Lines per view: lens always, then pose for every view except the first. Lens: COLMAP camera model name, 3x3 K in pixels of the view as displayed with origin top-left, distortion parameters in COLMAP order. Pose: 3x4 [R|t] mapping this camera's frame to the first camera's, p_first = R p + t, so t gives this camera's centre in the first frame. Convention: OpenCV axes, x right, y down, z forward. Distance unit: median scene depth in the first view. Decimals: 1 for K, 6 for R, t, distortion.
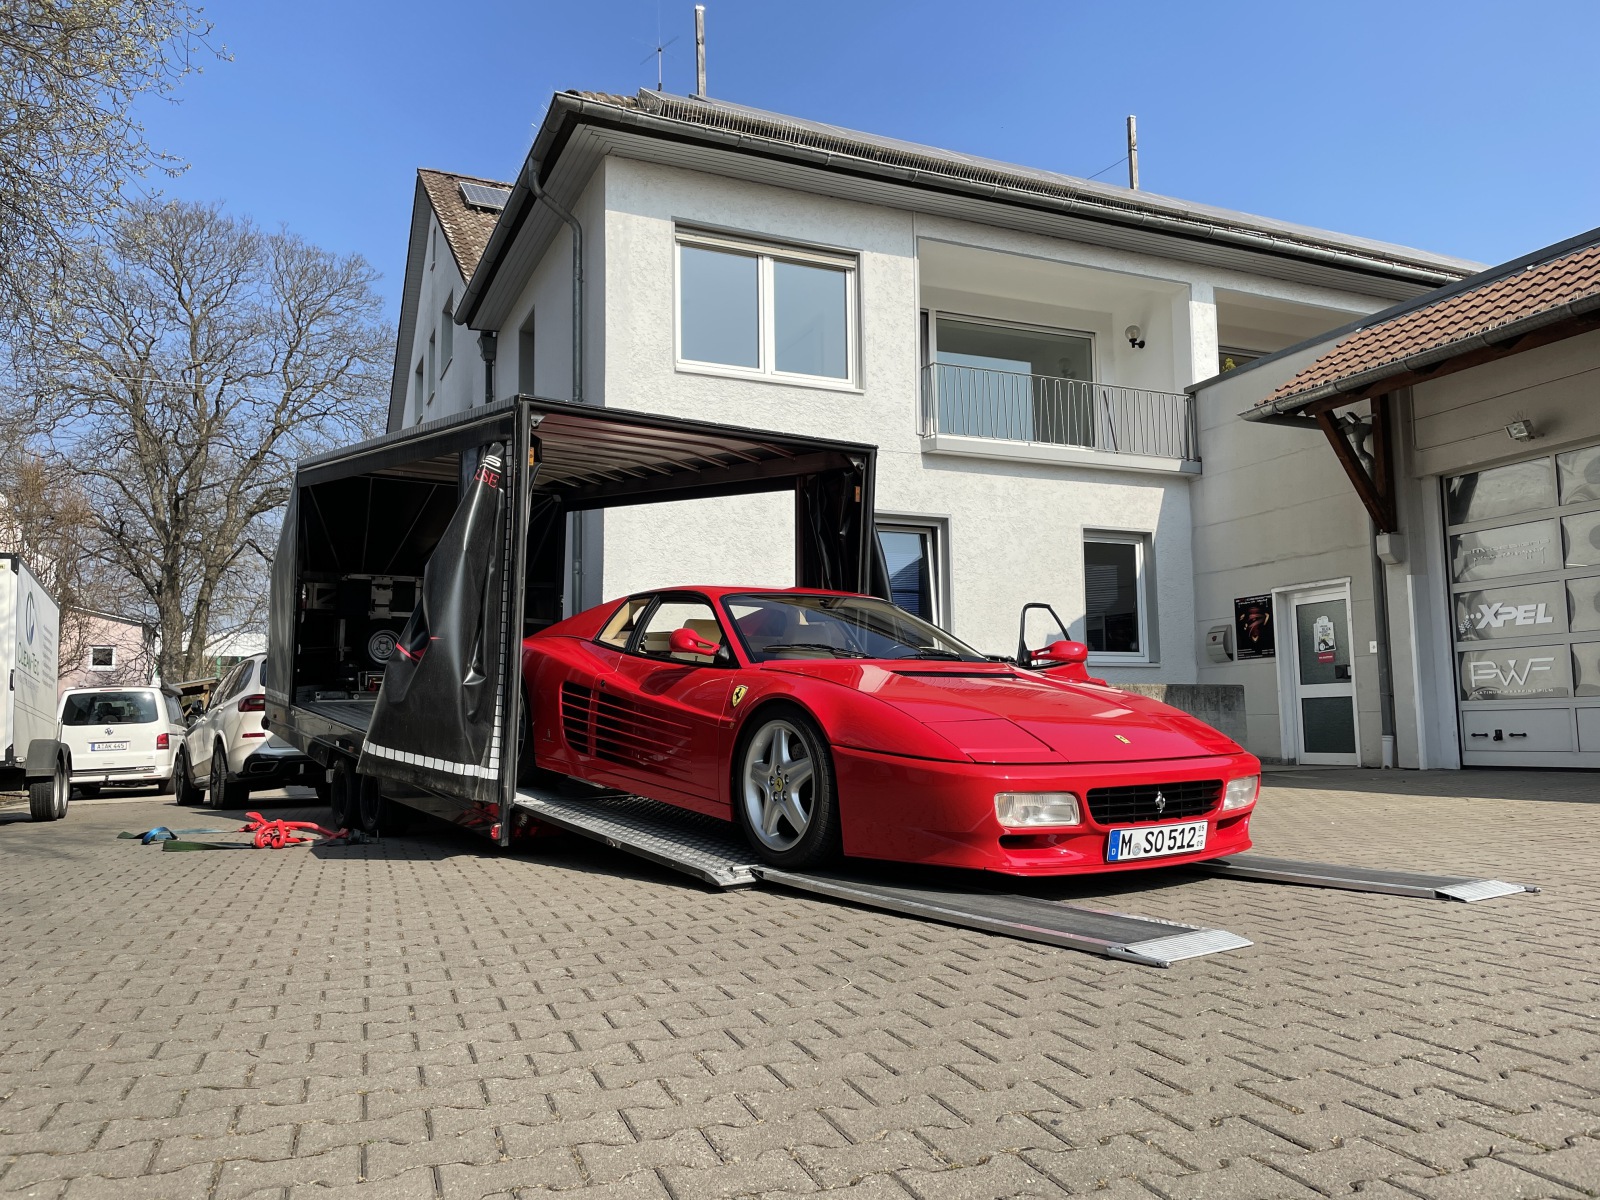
lens RADIAL K [[1185.5, 0, 800.0], [0, 1185.5, 600.0], [0, 0, 1]] dist [0.083298, -0.118497]
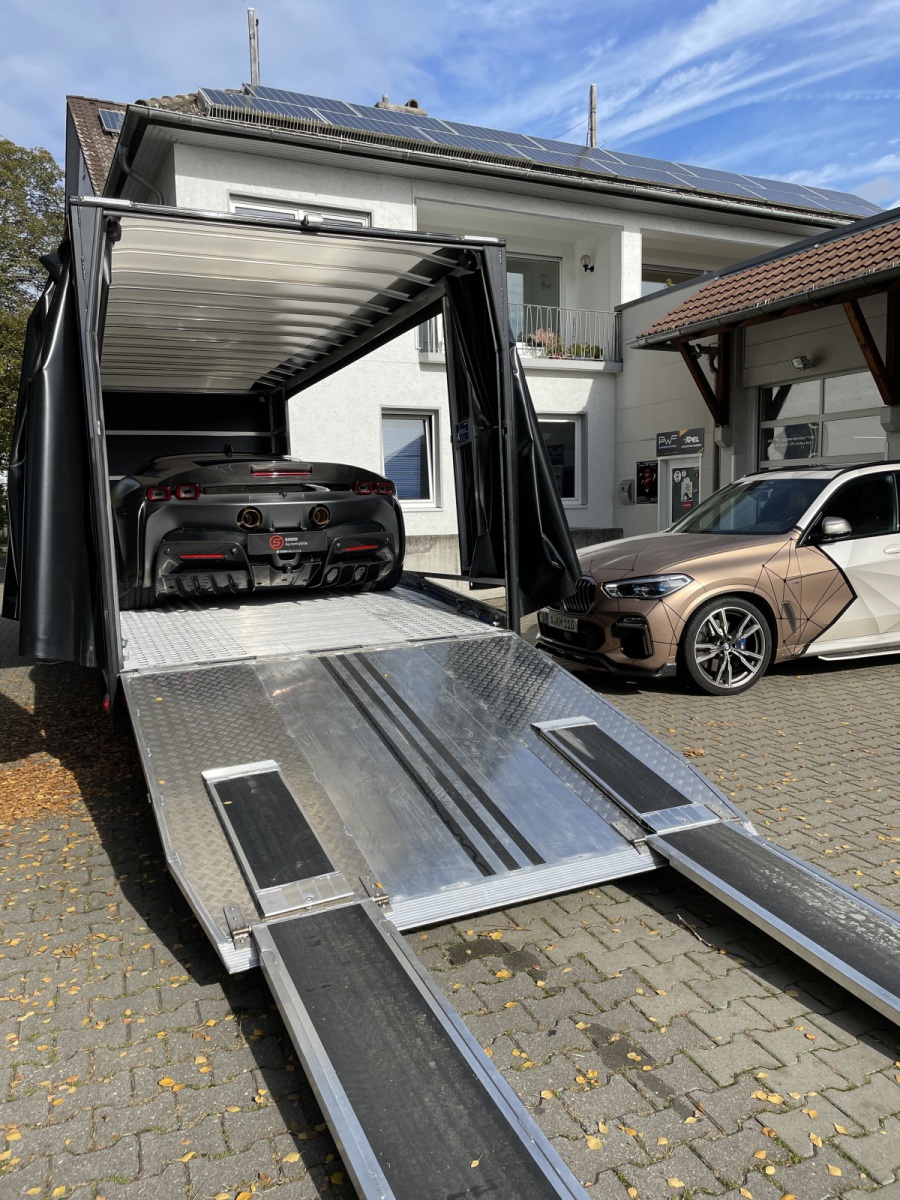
lens RADIAL K [[889.1, 0, 448.5], [0, 889.1, 589.3], [0, 0, 1]] dist [0.083298, -0.118497]
pose [[0.999529, -0.009456, 0.029208, 0.101358], [0.003359, 0.979361, 0.202089, -0.072300], [-0.030517, -0.201896, 0.978932, -0.101305]]
